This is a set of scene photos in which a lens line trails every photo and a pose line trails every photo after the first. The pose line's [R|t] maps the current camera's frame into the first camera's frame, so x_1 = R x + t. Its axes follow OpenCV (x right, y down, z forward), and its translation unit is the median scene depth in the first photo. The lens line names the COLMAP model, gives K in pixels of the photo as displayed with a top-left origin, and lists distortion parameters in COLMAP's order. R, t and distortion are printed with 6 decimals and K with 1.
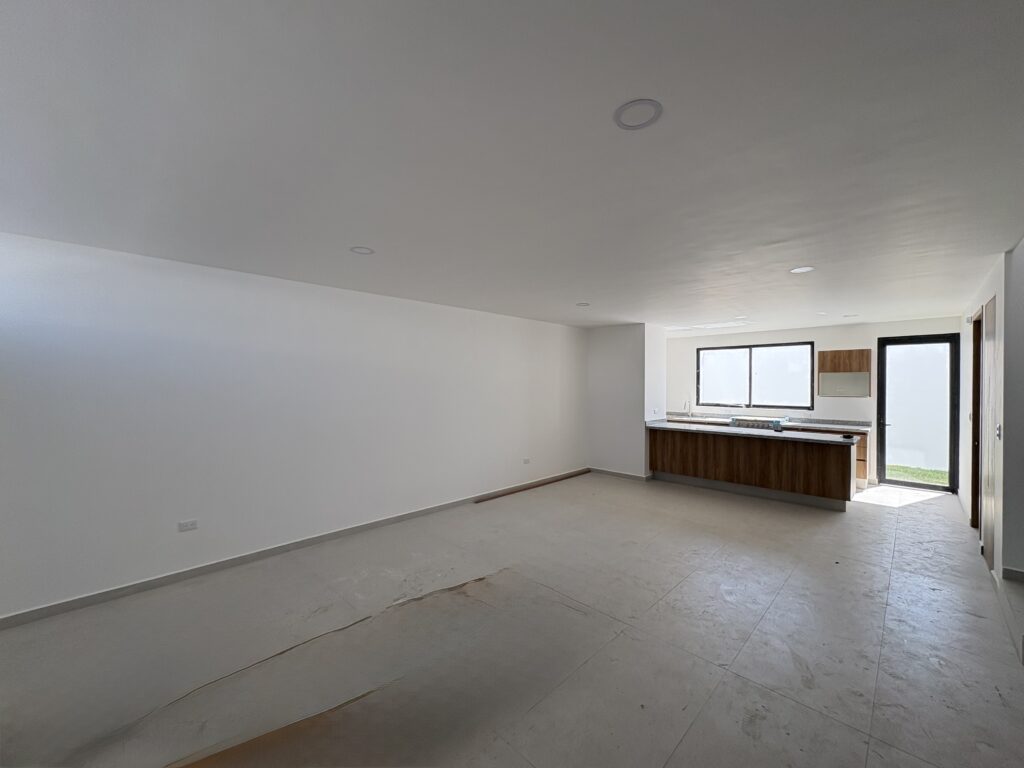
lens RADIAL K [[409.4, 0, 512.0], [0, 409.4, 384.0], [0, 0, 1]] dist [0.002879, 0.000224]
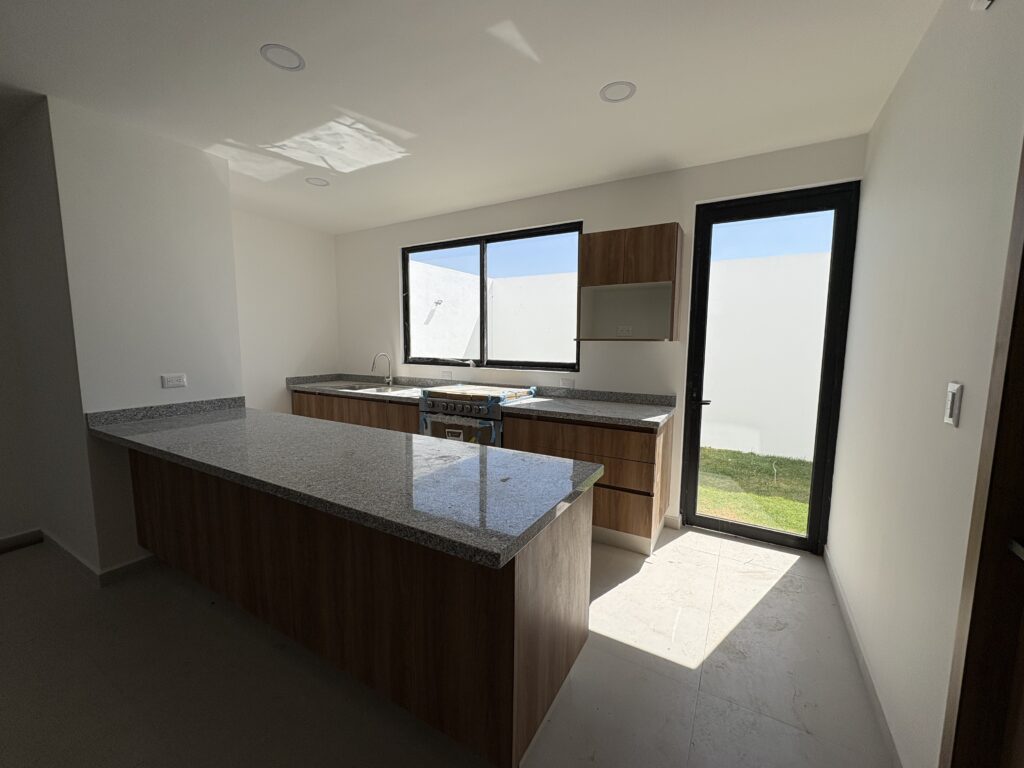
lens RADIAL K [[409.4, 0, 512.0], [0, 409.4, 384.0], [0, 0, 1]] dist [0.002879, 0.000224]
pose [[0.969259, -0.022893, 0.244975, 0.580790], [-0.003365, 0.994335, 0.106236, 0.030645], [-0.246019, -0.103794, 0.963692, 0.599544]]
